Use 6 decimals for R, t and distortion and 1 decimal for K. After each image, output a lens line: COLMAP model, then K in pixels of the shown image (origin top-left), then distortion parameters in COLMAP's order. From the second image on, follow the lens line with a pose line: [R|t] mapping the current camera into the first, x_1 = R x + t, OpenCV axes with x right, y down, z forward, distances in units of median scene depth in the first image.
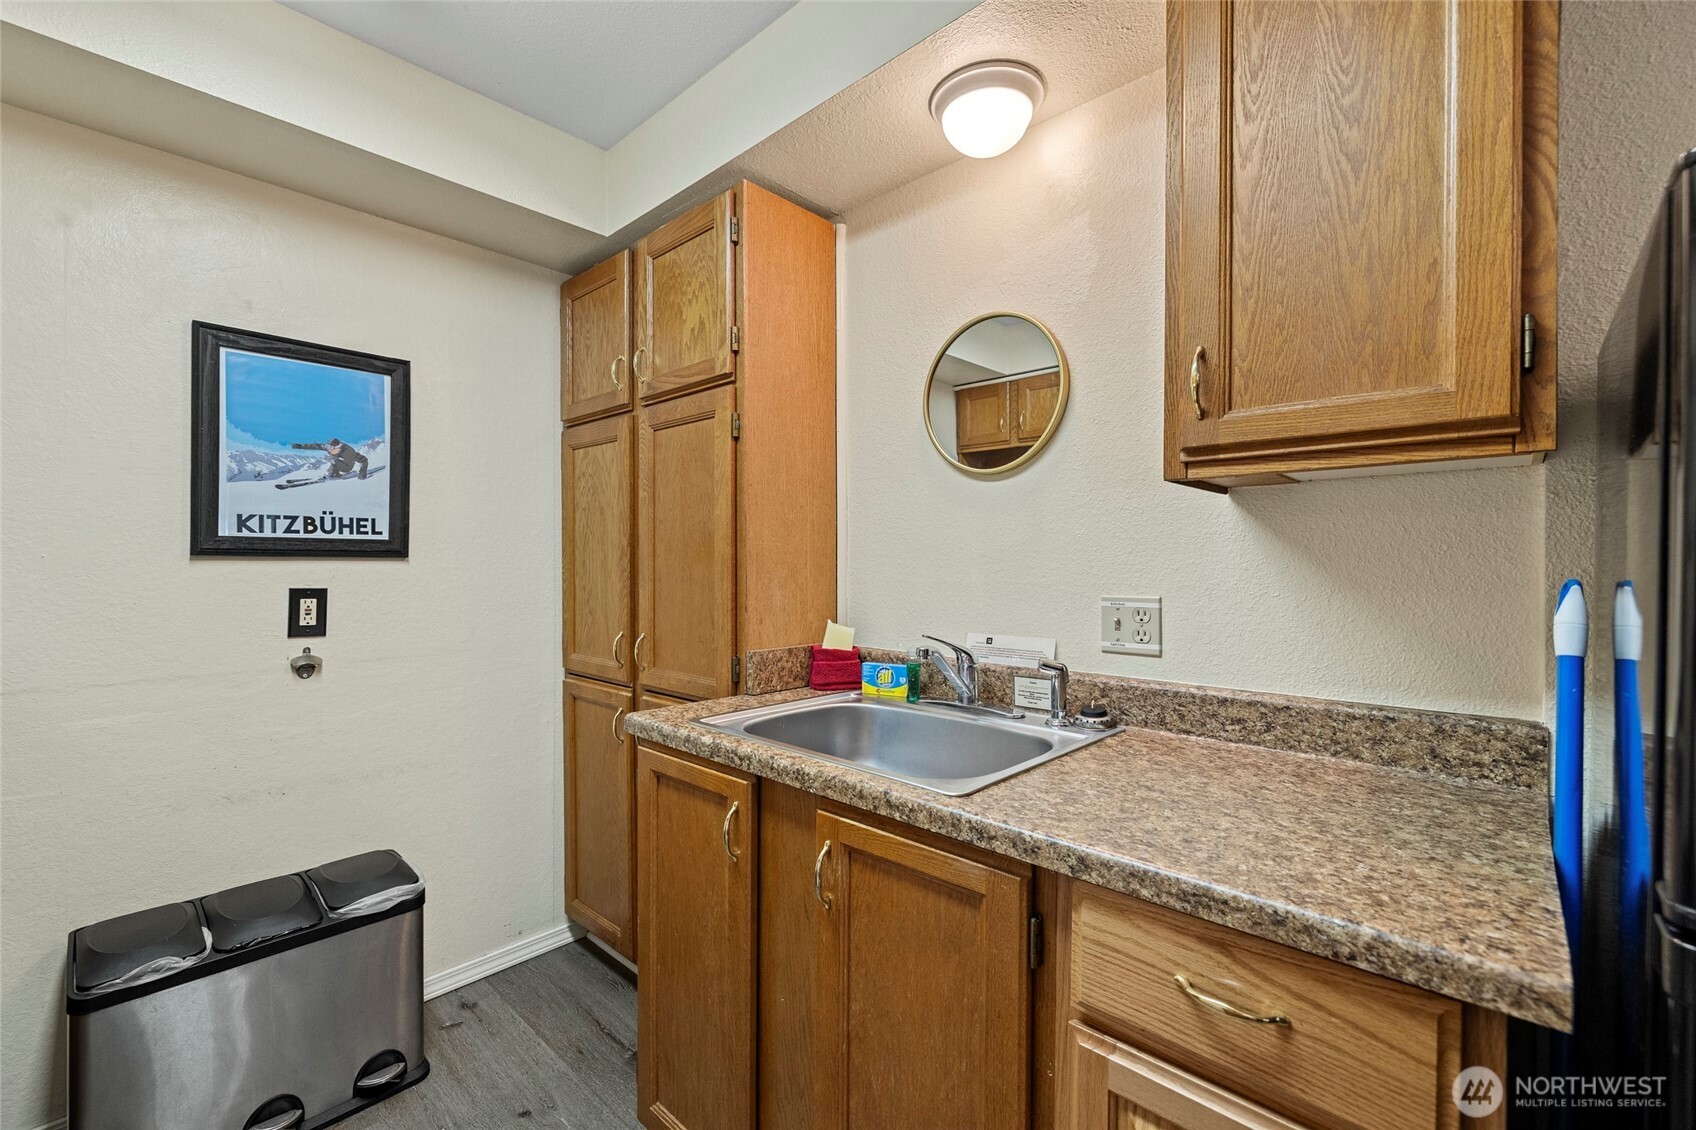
lens RADIAL K [[713.5, 0, 848.0], [0, 713.5, 565.0], [0, 0, 1]] dist [-0.001220, 0.000295]
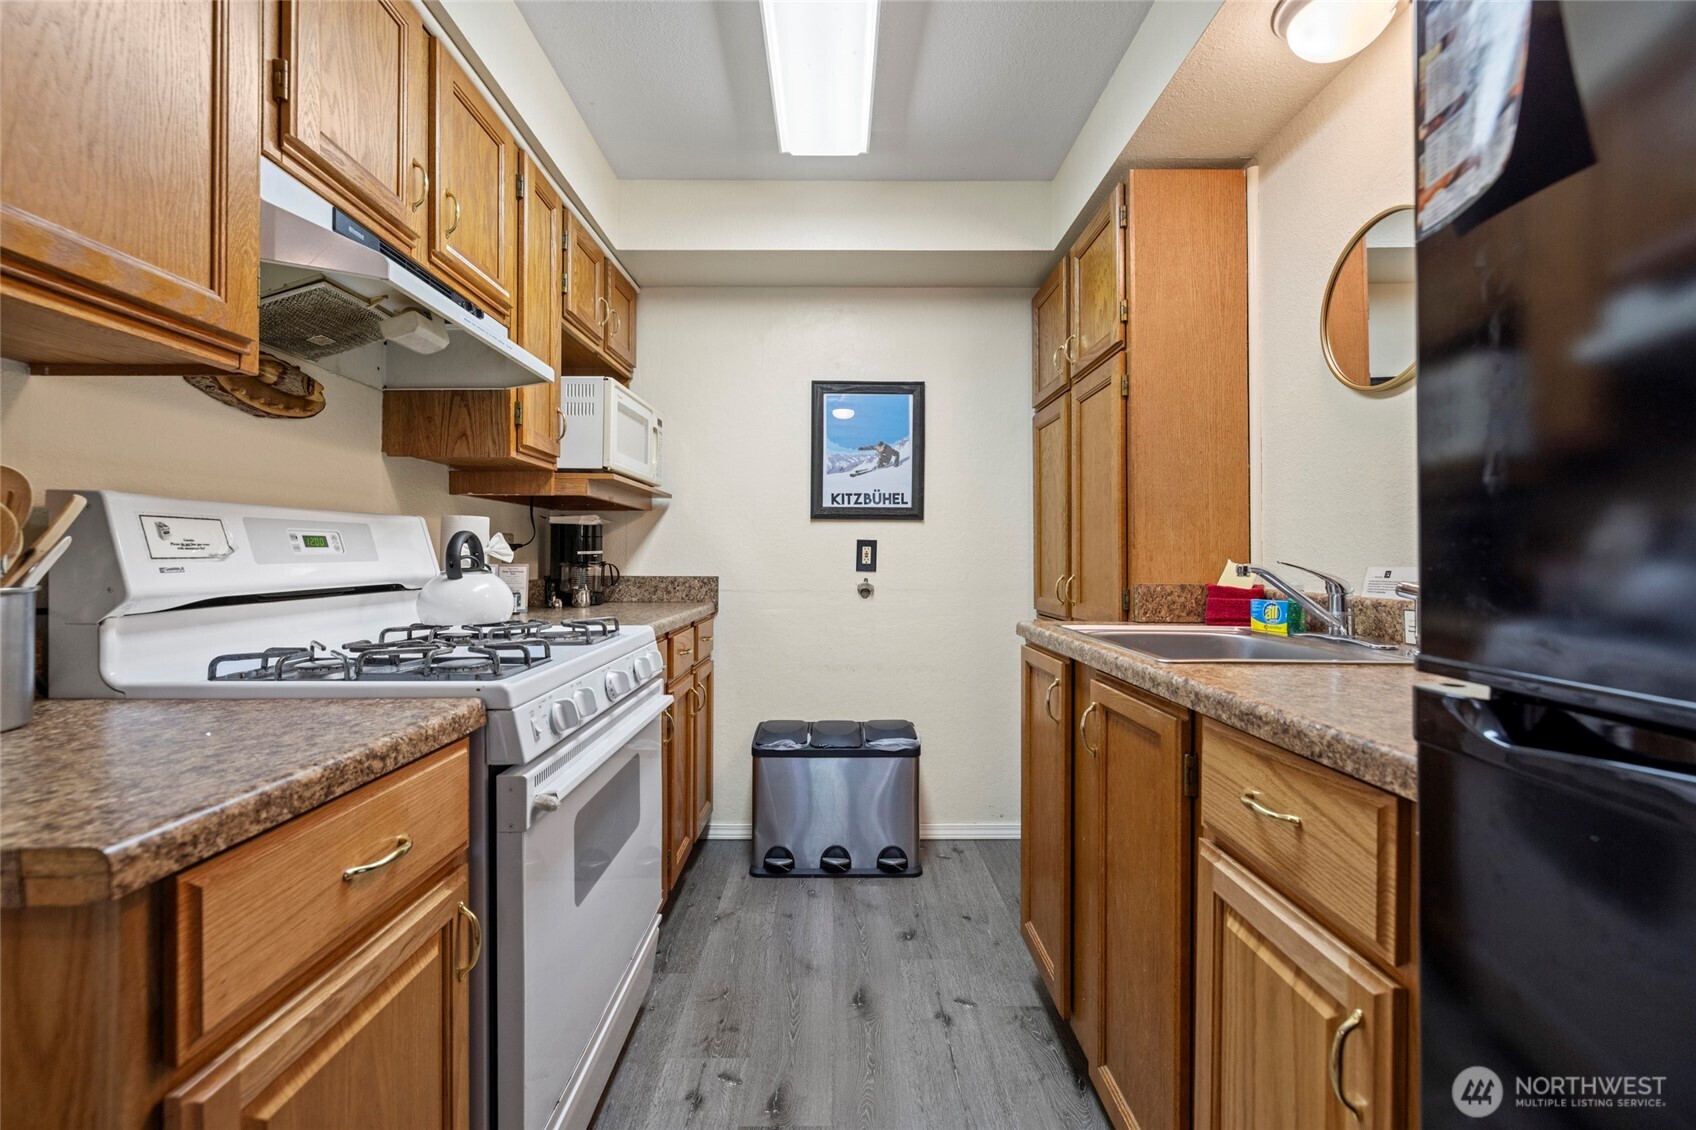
lens RADIAL K [[710.6, 0, 835.5], [0, 710.6, 551.8], [0, 0, 1]] dist [0.000895, 0.000039]
pose [[0.684647, -0.006346, -0.728847, 0.341082], [-0.004892, 0.999900, -0.013301, 0.084678], [0.728858, 0.012672, 0.684547, -0.111101]]
